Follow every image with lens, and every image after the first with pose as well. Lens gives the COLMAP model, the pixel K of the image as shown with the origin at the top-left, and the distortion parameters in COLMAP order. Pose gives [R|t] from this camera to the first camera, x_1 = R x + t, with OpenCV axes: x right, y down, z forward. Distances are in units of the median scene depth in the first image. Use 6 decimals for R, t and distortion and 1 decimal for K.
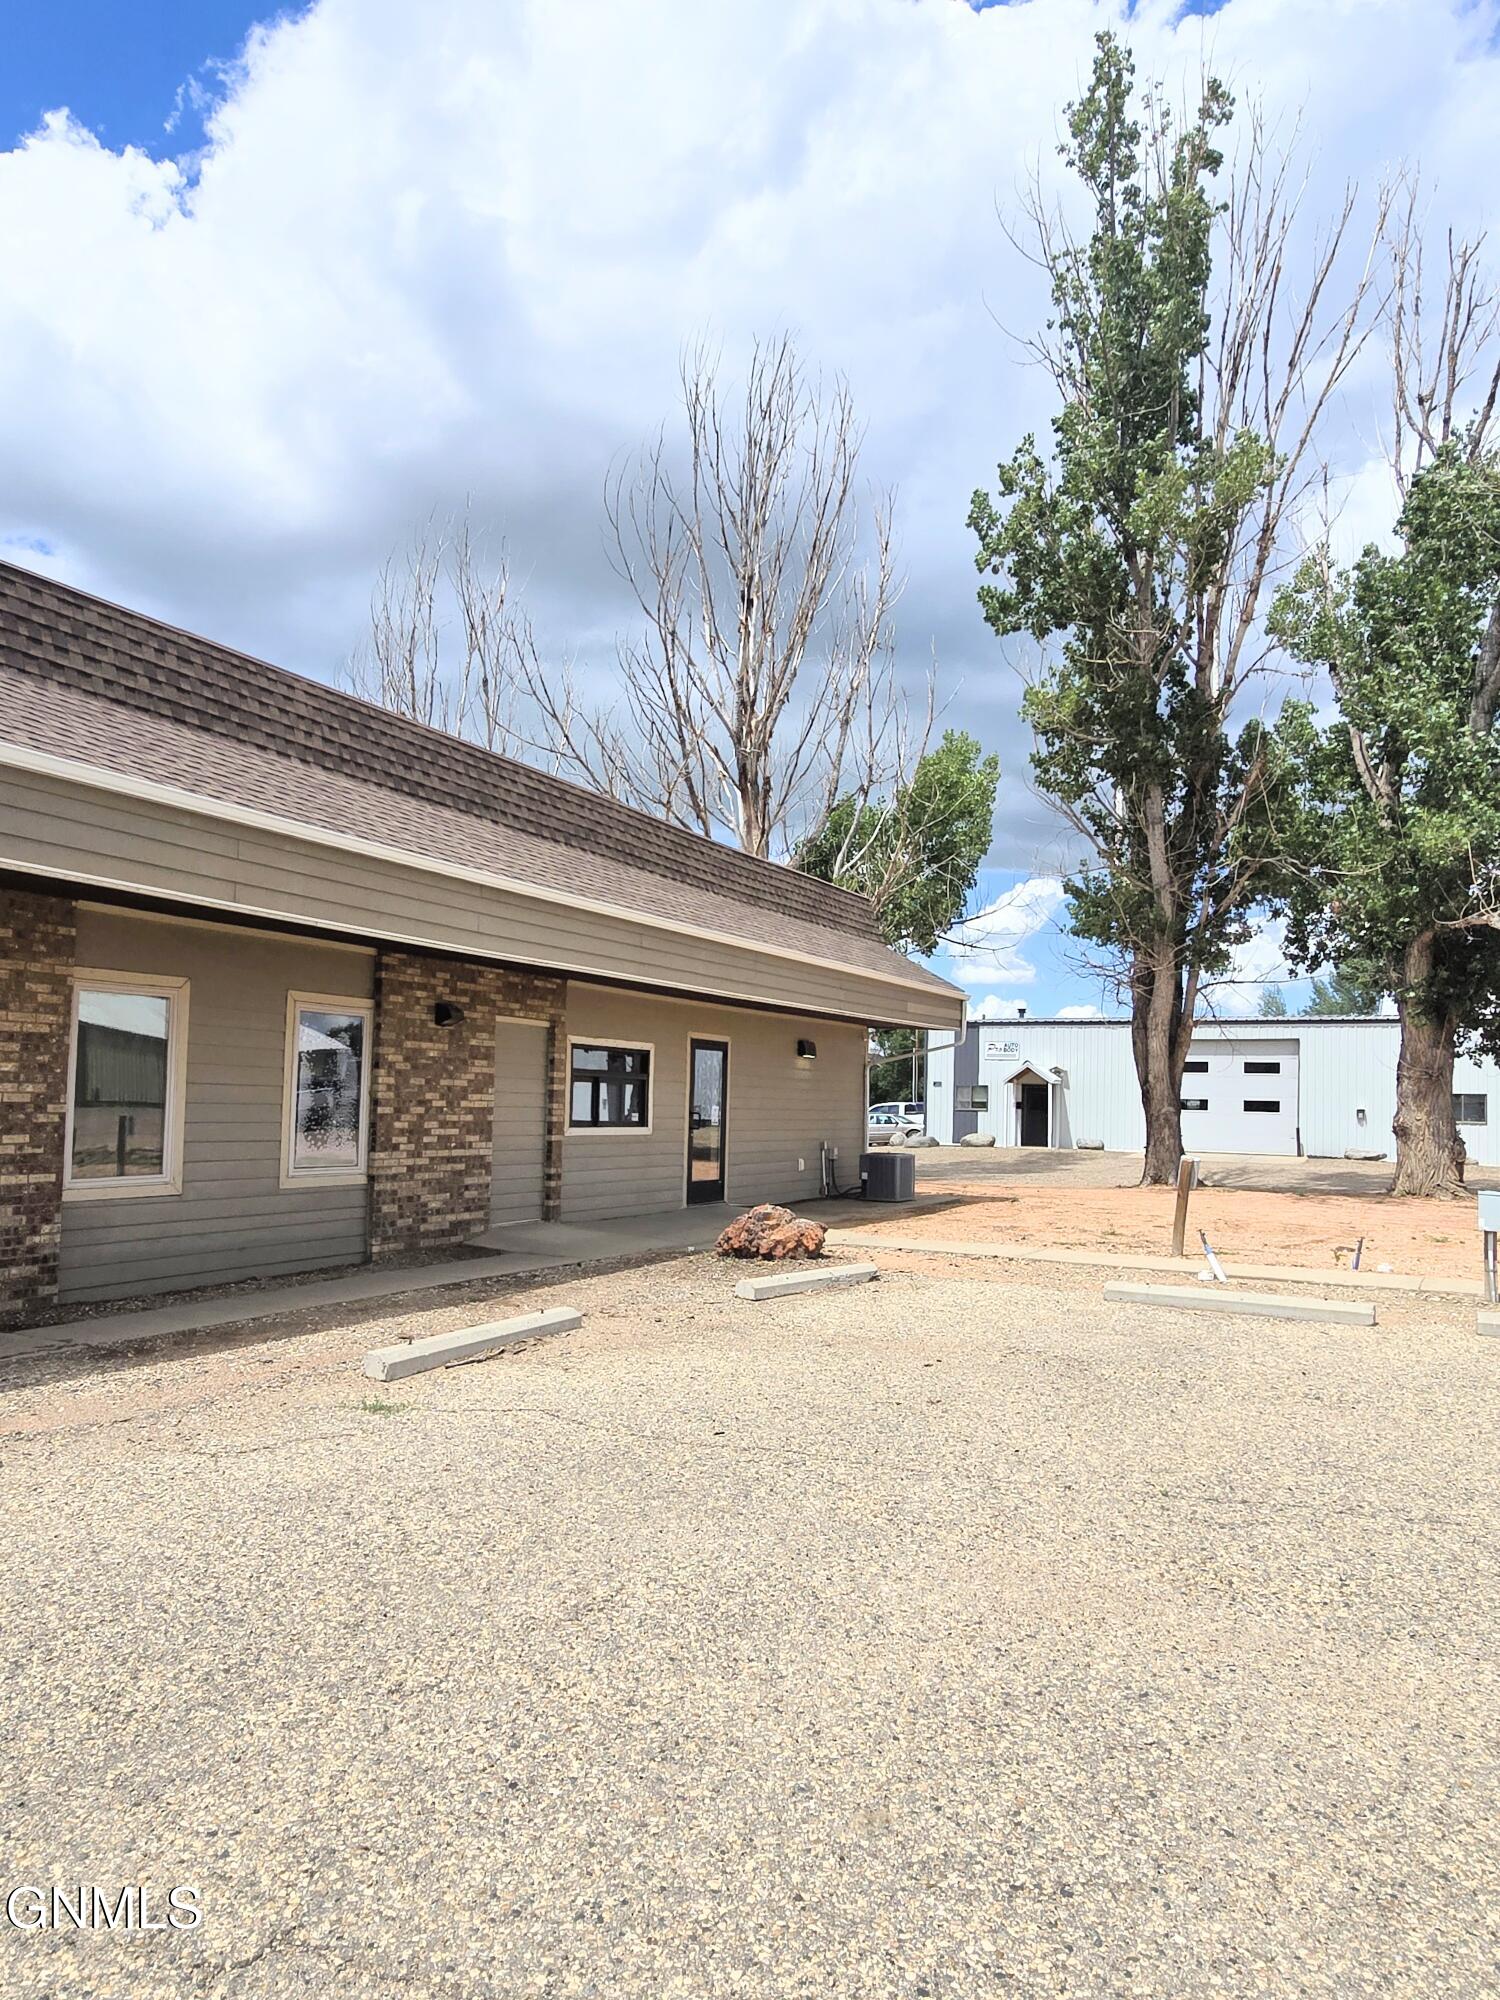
lens RADIAL K [[1267.3, 0, 726.2], [0, 1267.3, 1035.0], [0, 0, 1]] dist [0.000028, -0.000024]
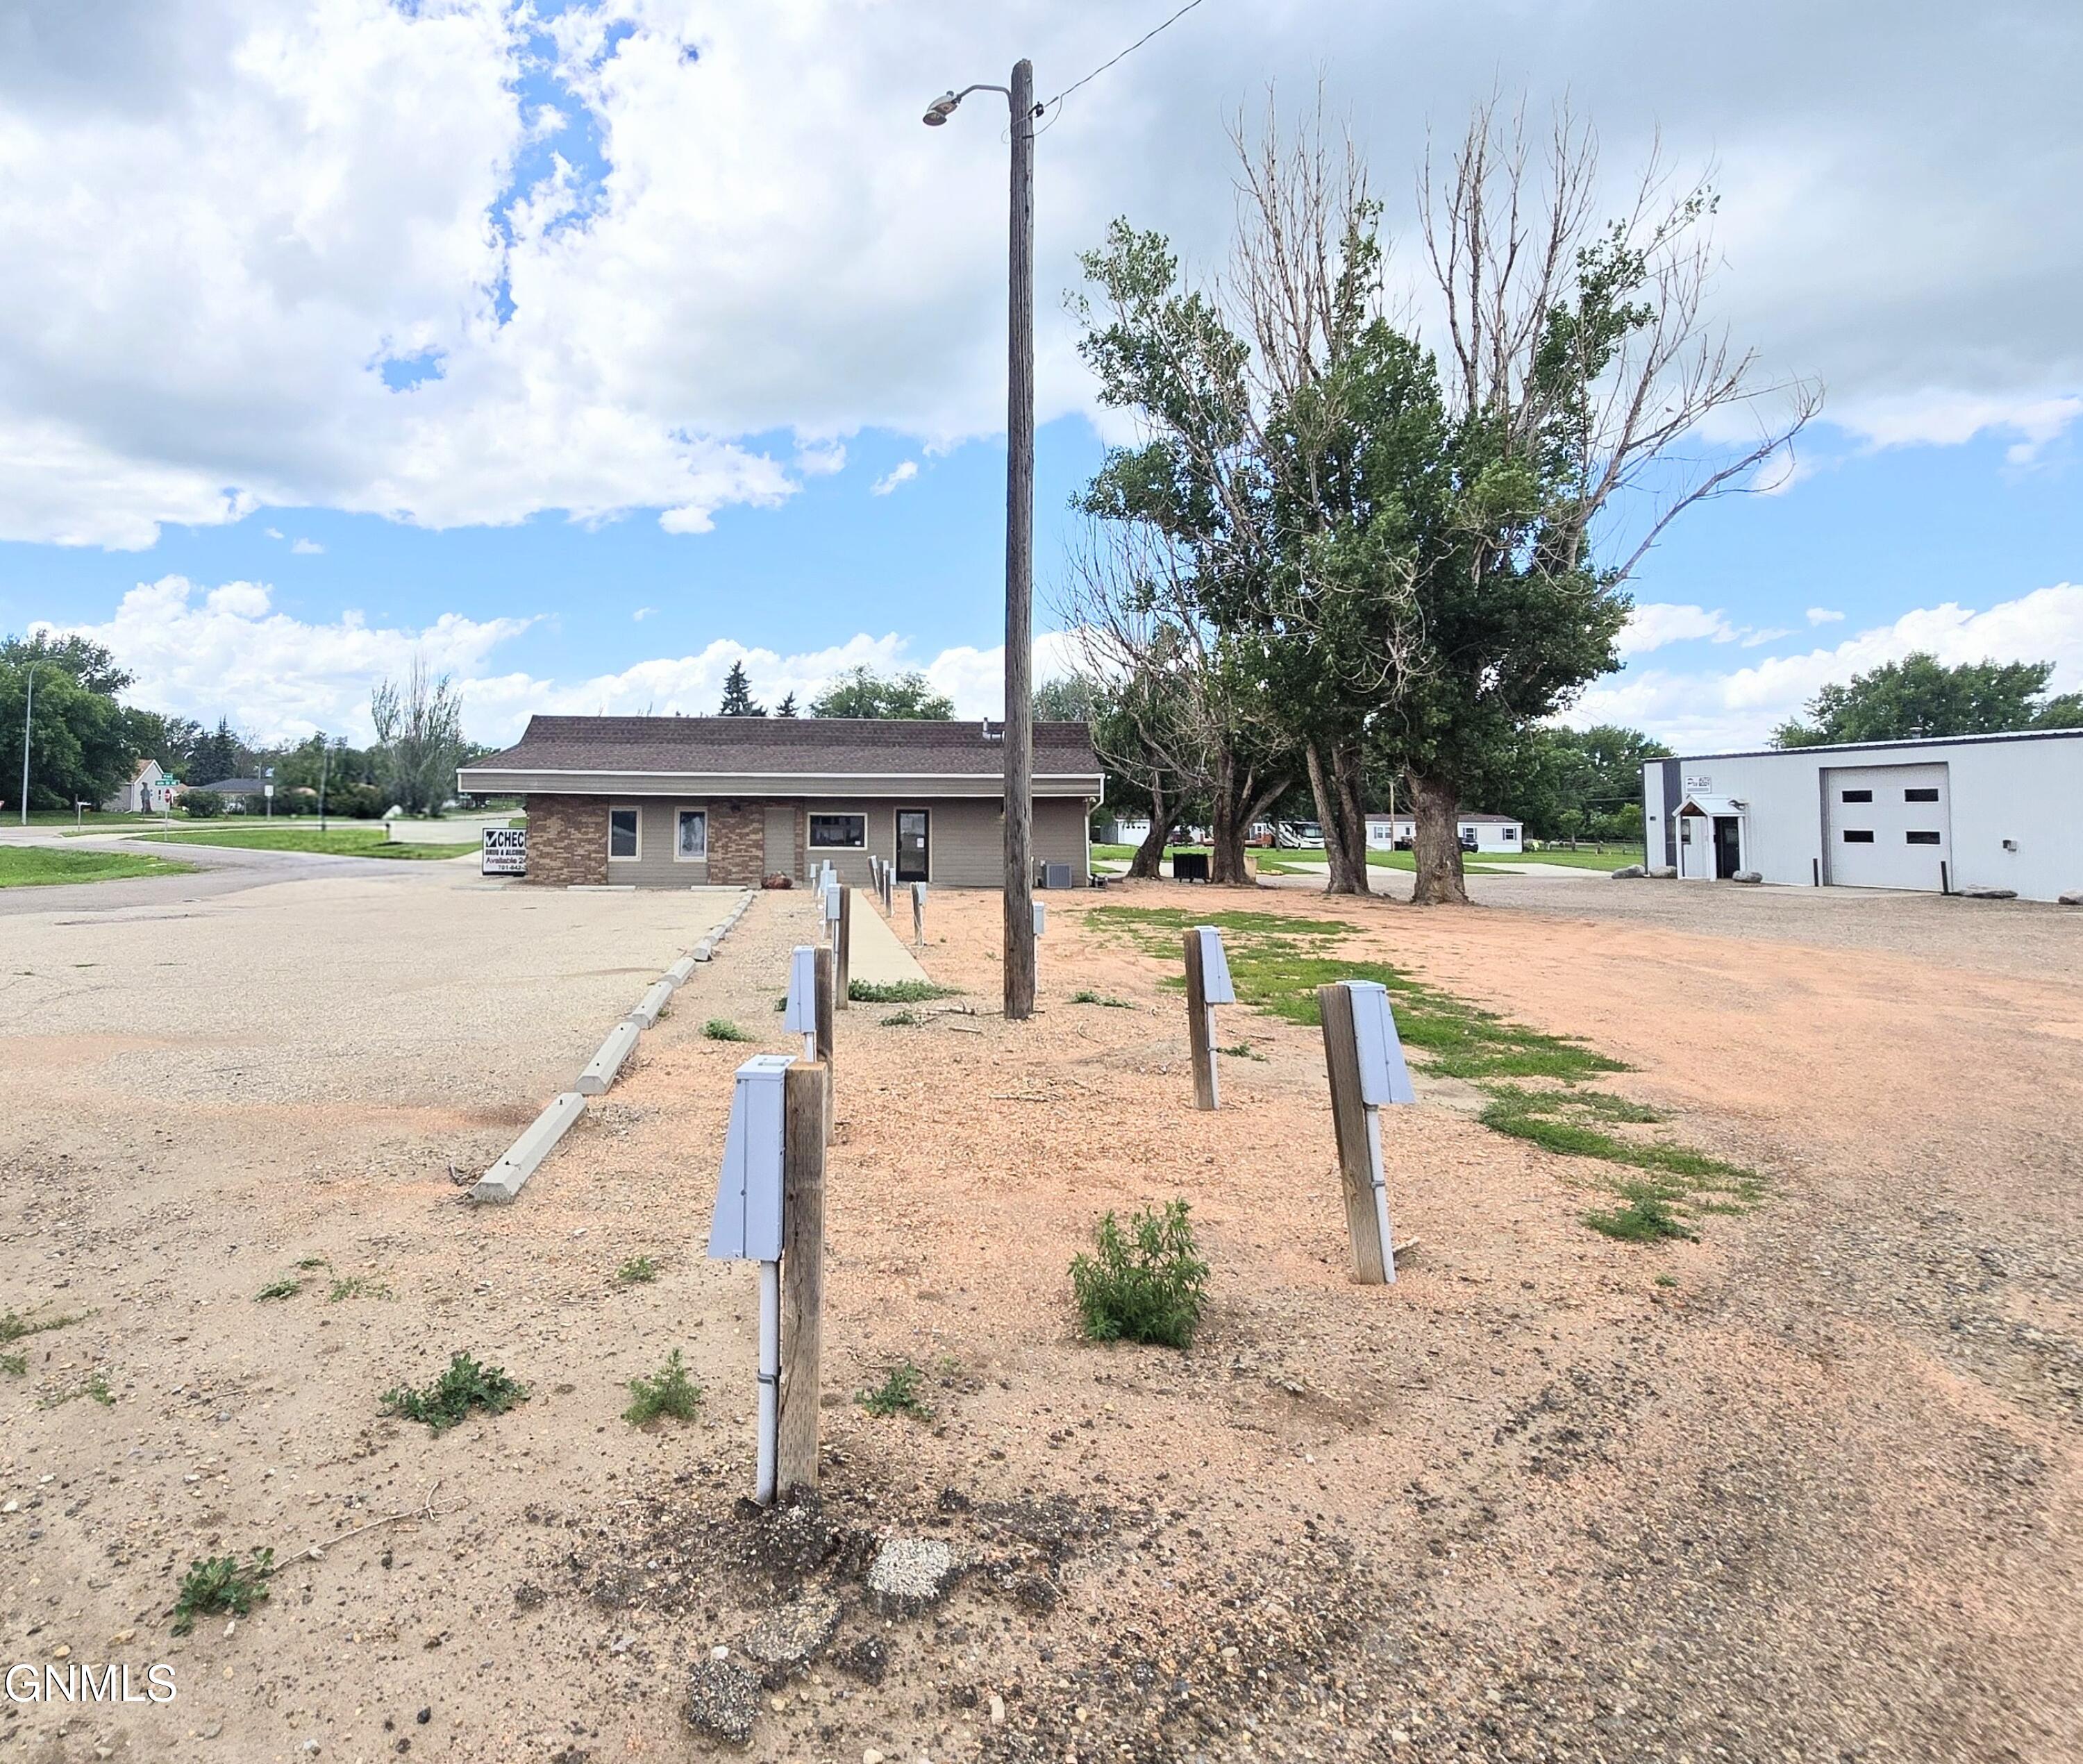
lens RADIAL K [[1242.3, 0, 860.0], [0, 1242.3, 749.6], [0, 0, 1]] dist [-0.003395, -0.001143]
pose [[0.533669, -0.067002, -0.843035, 2.511798], [0.047843, 0.997652, -0.049005, 0.001697], [0.844339, -0.014181, 0.535622, -0.371444]]
